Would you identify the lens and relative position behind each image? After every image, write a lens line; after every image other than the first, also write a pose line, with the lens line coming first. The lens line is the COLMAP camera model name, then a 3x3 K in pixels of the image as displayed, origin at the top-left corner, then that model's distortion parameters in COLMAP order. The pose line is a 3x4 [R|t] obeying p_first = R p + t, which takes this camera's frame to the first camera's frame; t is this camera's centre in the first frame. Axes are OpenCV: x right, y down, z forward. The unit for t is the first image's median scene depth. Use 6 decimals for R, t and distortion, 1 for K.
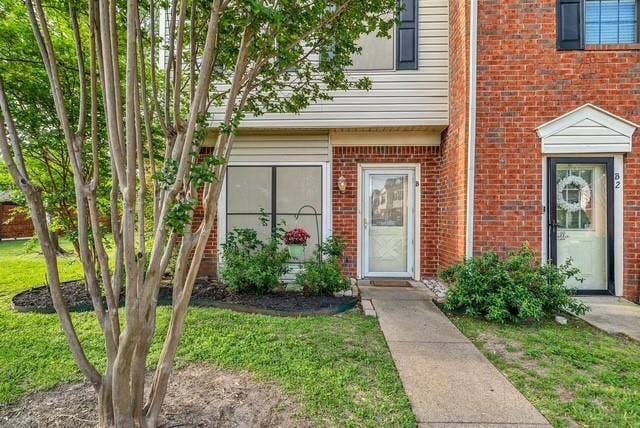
lens RADIAL K [[301.9, 0, 319.1], [0, 301.9, 213.4], [0, 0, 1]] dist [-0.001963, -0.000406]
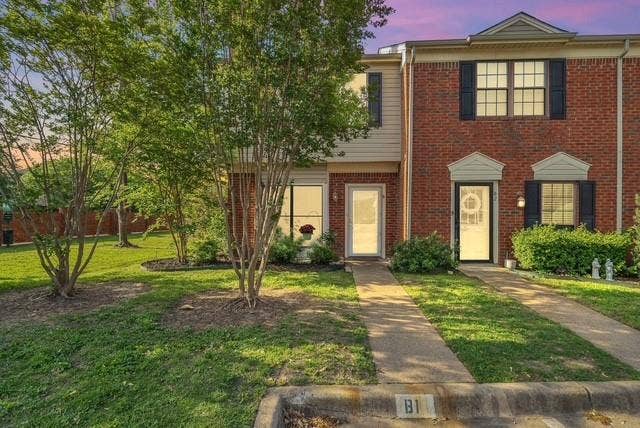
lens RADIAL K [[301.9, 0, 320.7], [0, 301.9, 214.8], [0, 0, 1]] dist [-0.001963, -0.000406]
pose [[0.999988, -0.001159, -0.004792, 0.009486], [0.001135, 0.999986, -0.005073, 0.003894], [0.004798, 0.005067, 0.999976, -0.698317]]
